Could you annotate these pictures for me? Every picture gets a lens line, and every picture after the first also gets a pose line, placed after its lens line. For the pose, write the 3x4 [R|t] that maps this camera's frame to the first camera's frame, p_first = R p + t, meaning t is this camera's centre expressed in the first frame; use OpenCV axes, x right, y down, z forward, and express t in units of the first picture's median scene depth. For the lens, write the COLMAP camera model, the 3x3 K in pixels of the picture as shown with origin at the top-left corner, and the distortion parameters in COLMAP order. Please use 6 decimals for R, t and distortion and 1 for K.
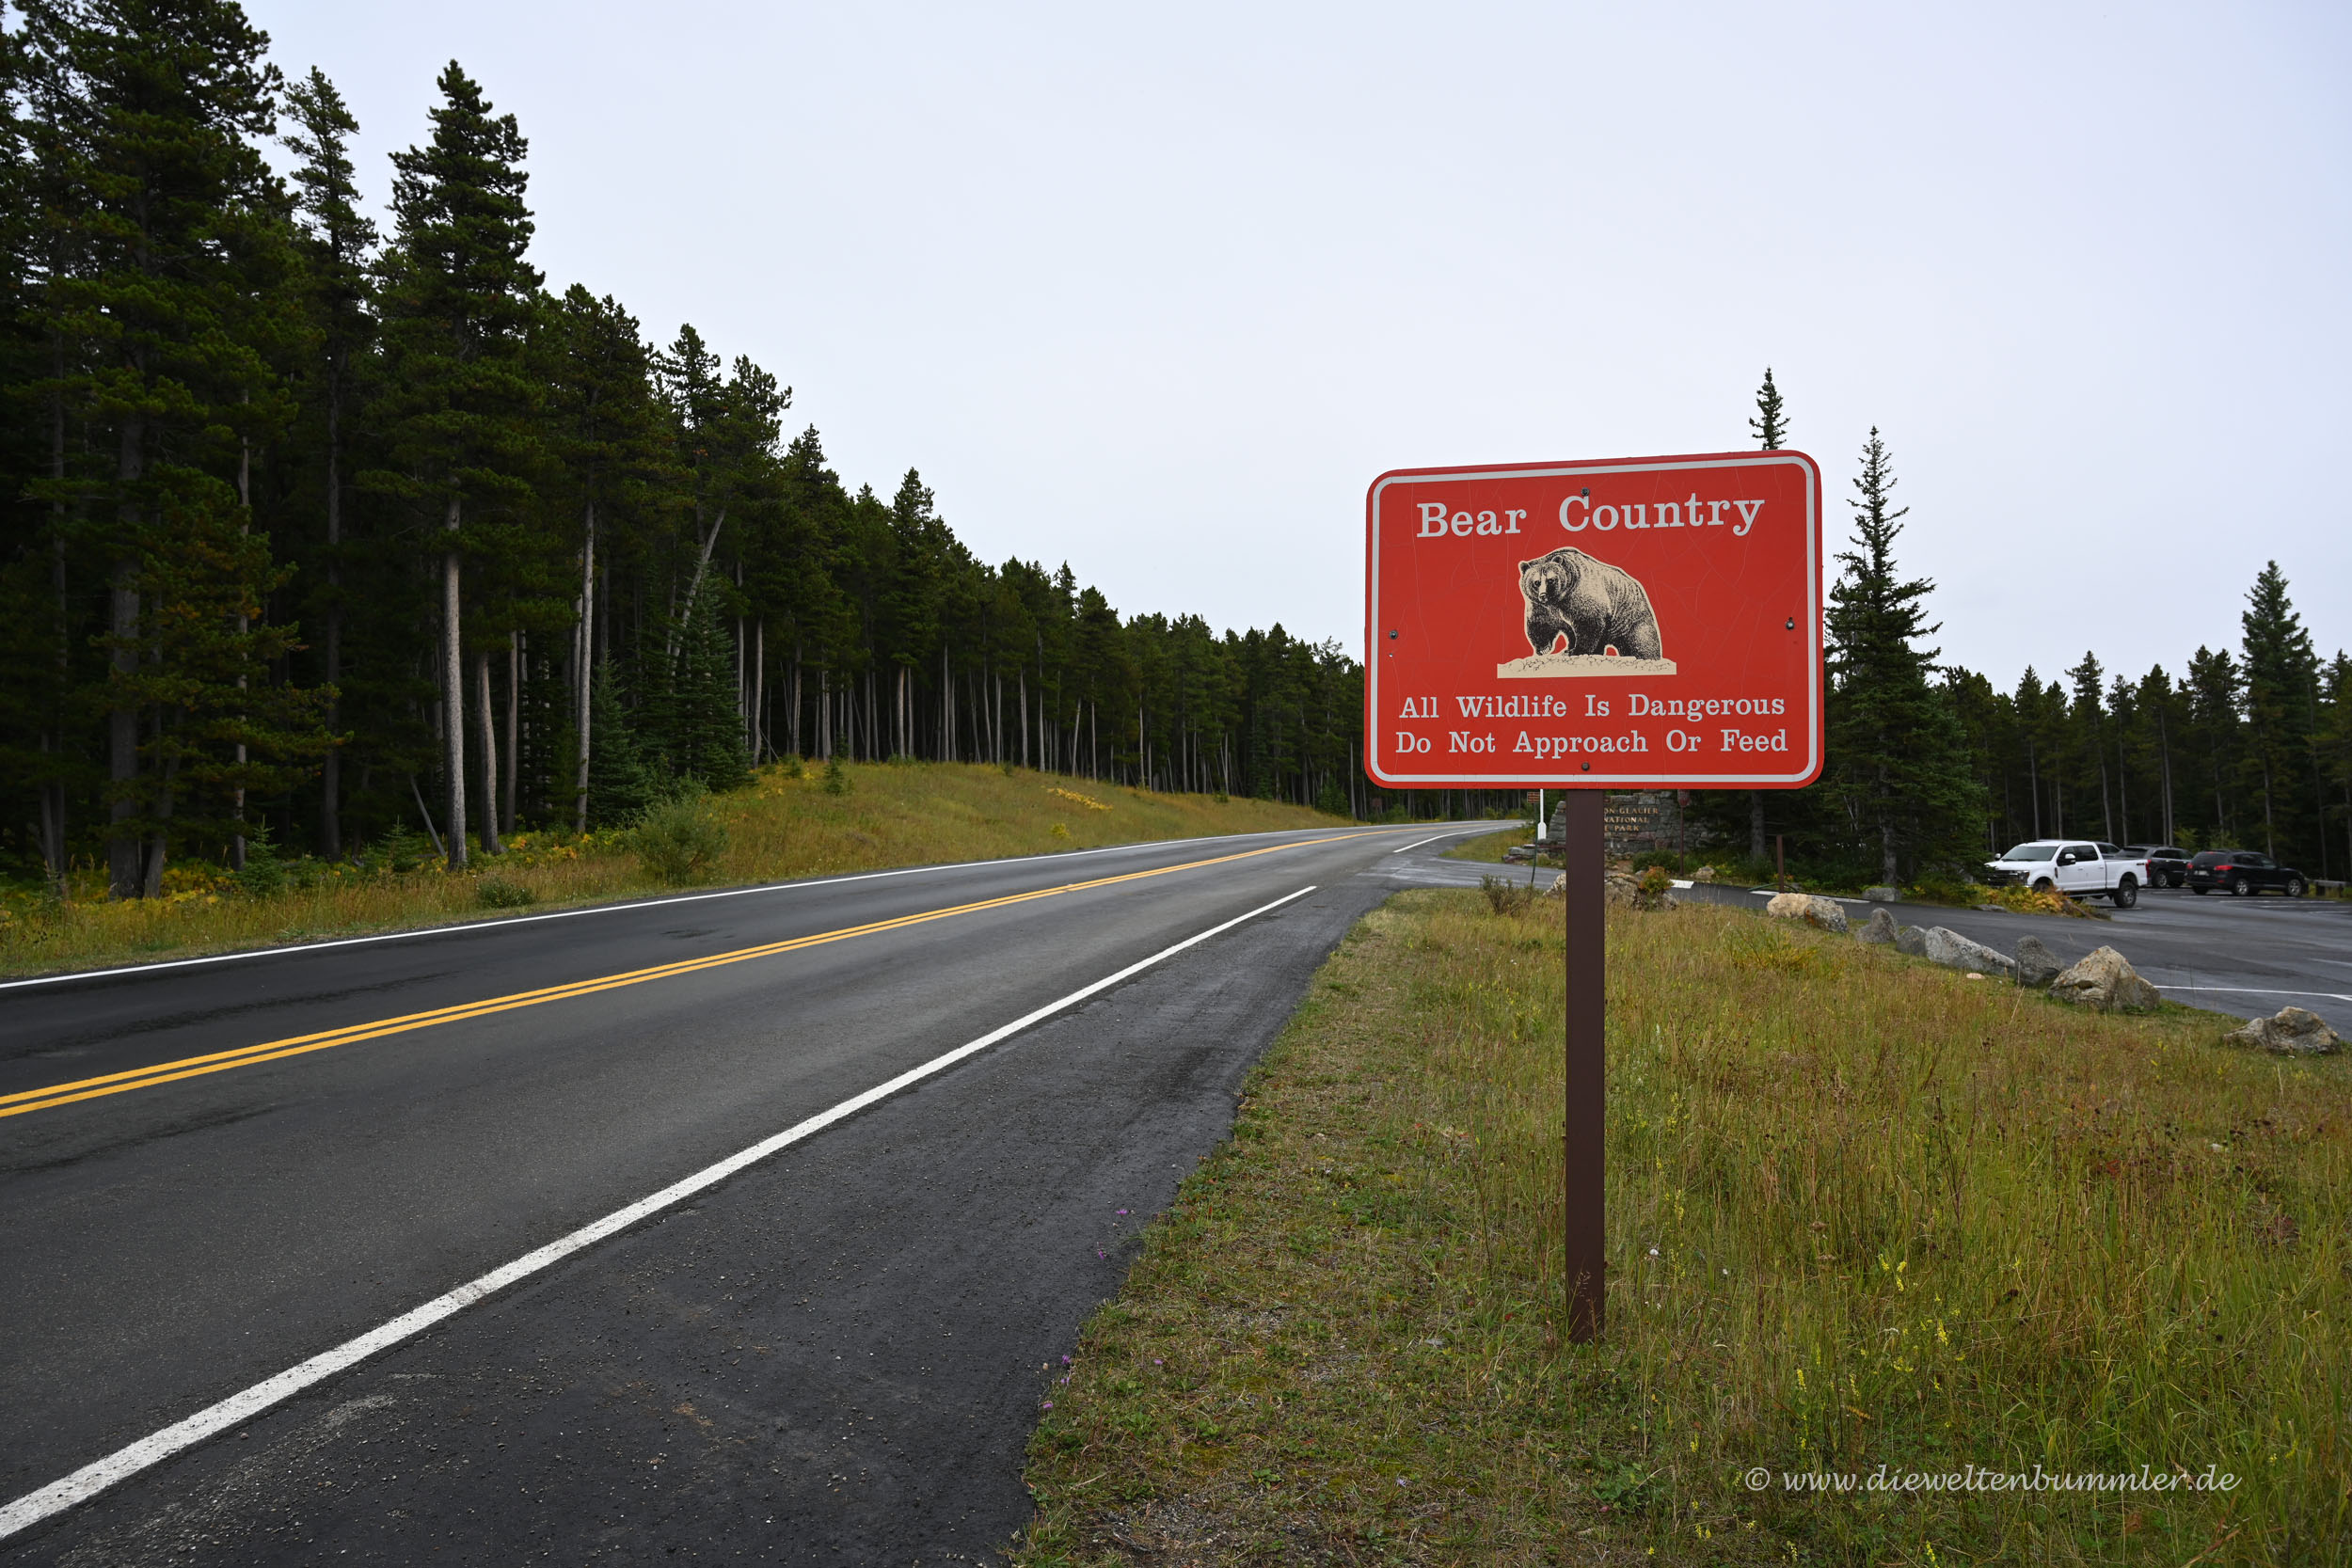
lens RADIAL K [[1627.2, 0, 1175.4], [0, 1627.2, 791.3], [0, 0, 1]] dist [-0.000028, 0.000002]
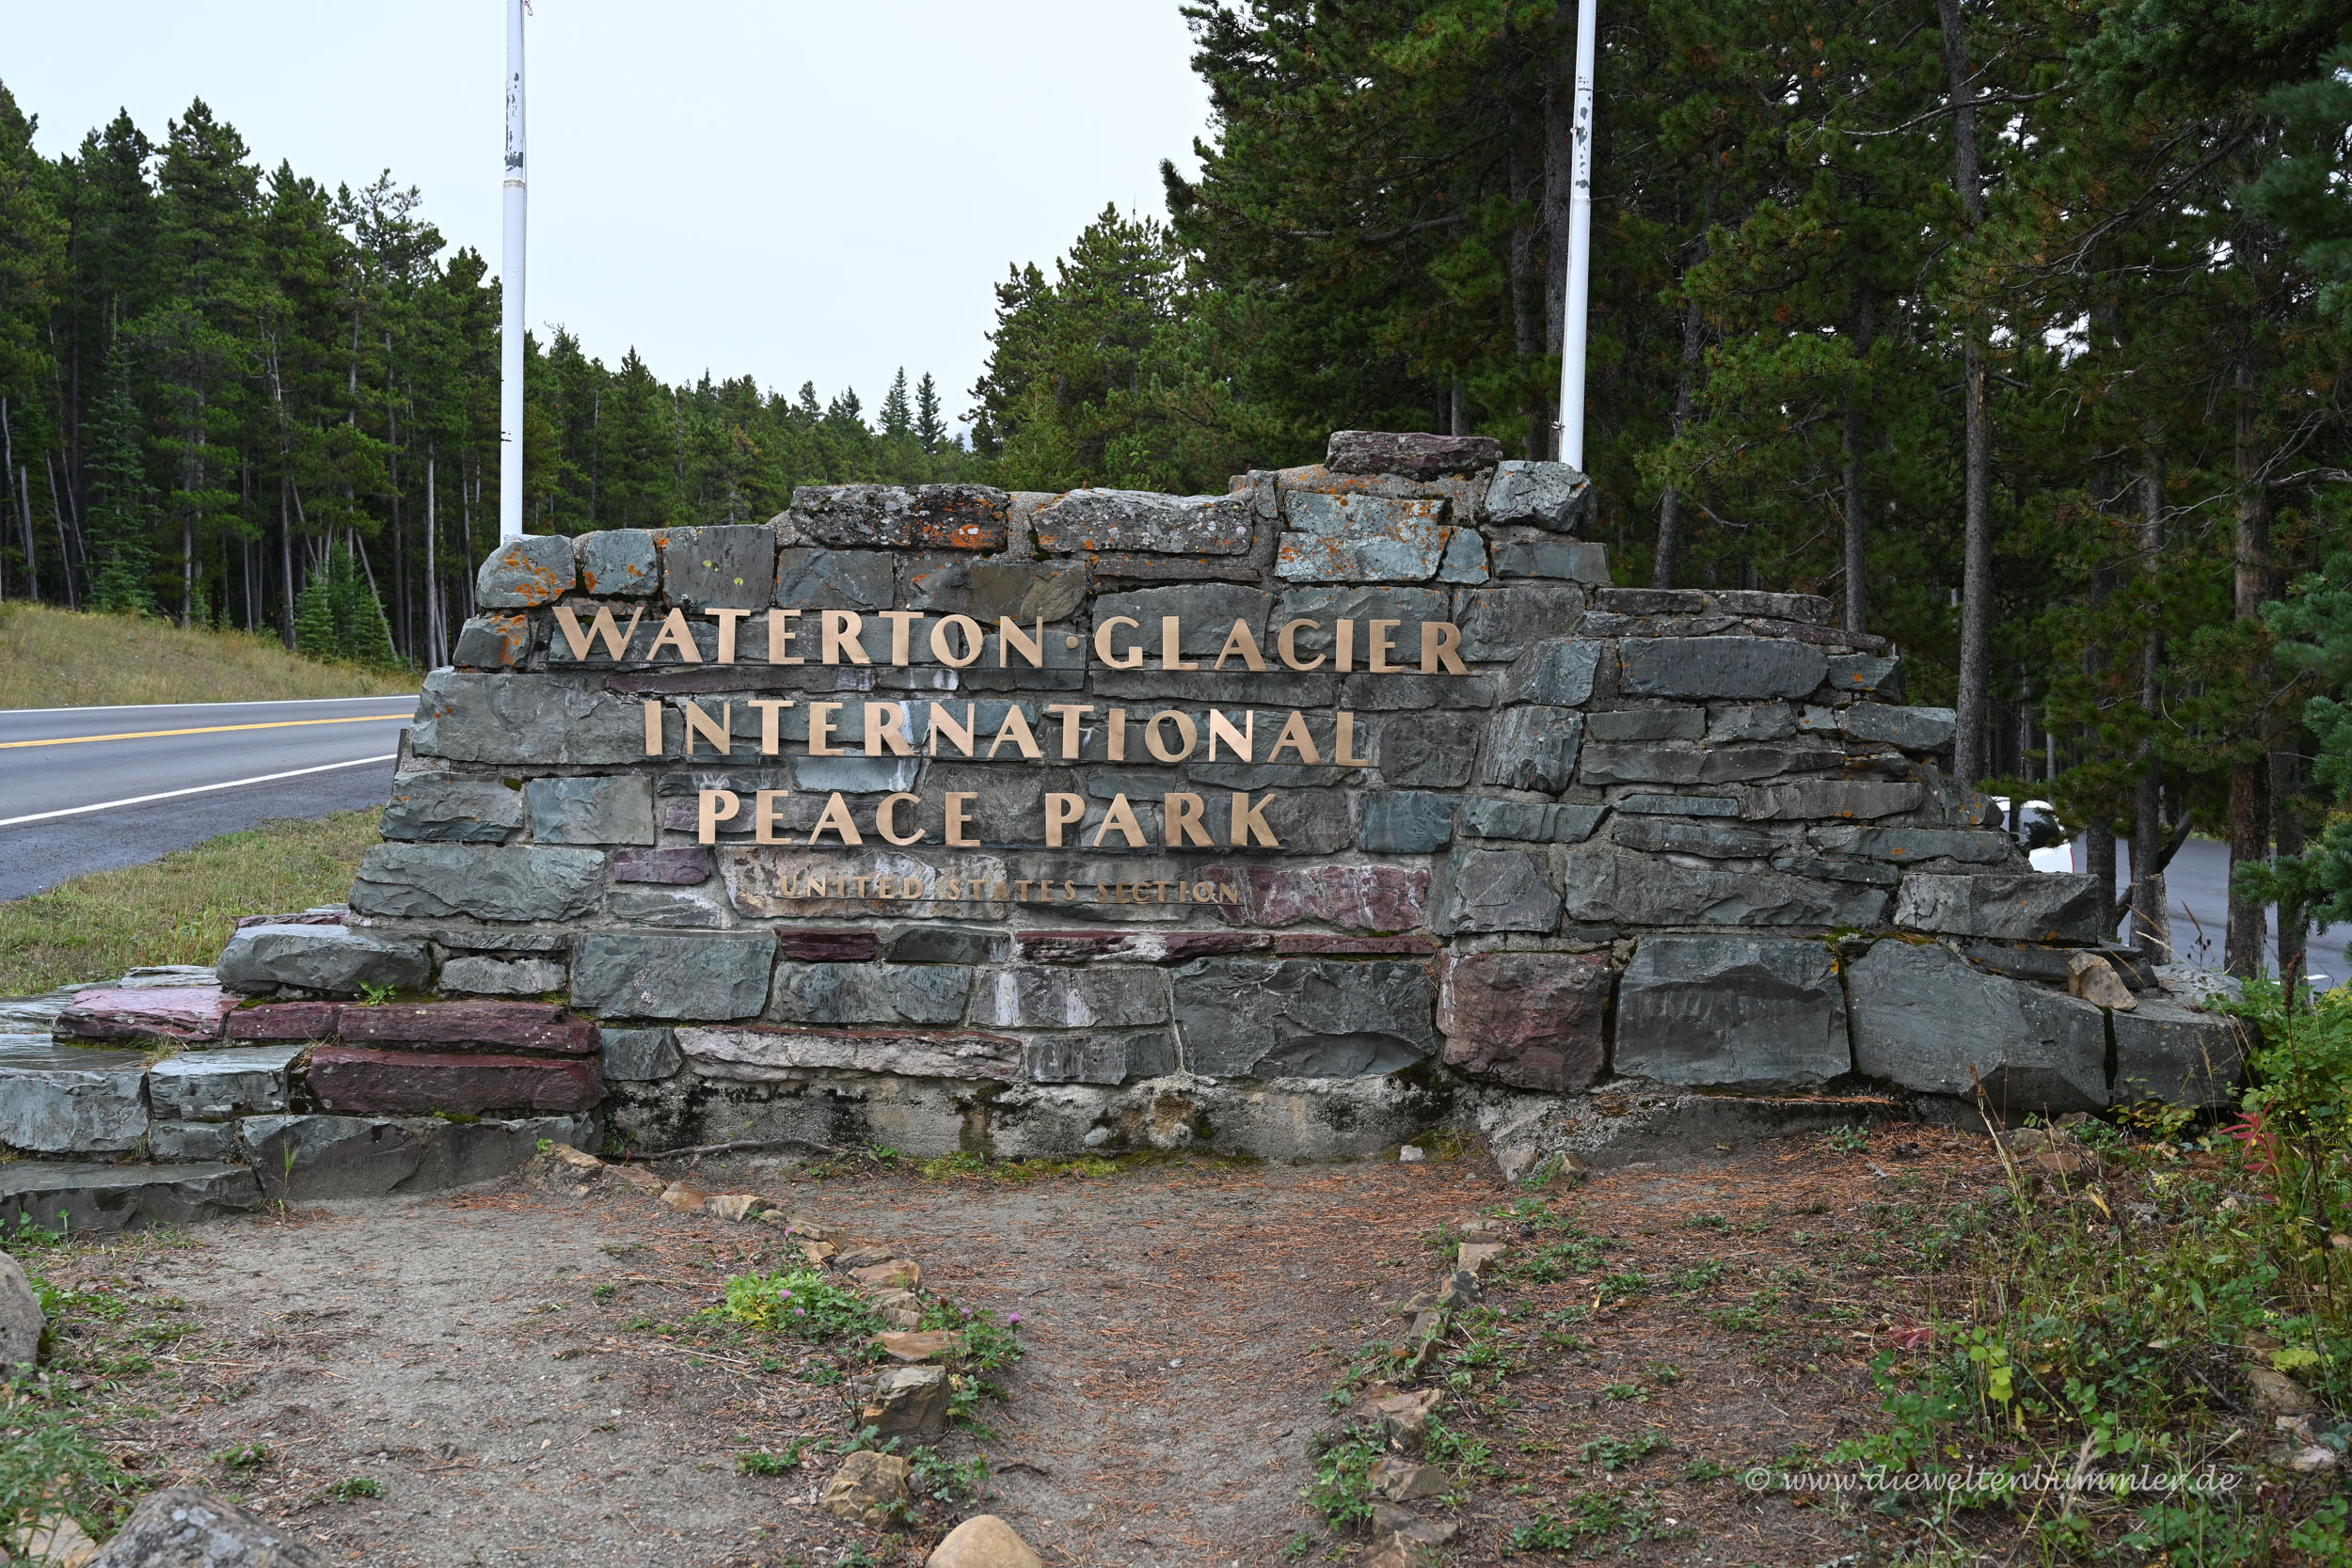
lens RADIAL K [[2776.9, 0, 1175.9], [0, 2776.9, 784.7], [0, 0, 1]] dist [0.002968, 0.000000]
pose [[0.961985, 0.006120, 0.273034, 0.104427], [-0.021658, 0.998310, 0.053932, 0.005177], [-0.272242, -0.057795, 0.960492, 0.376718]]
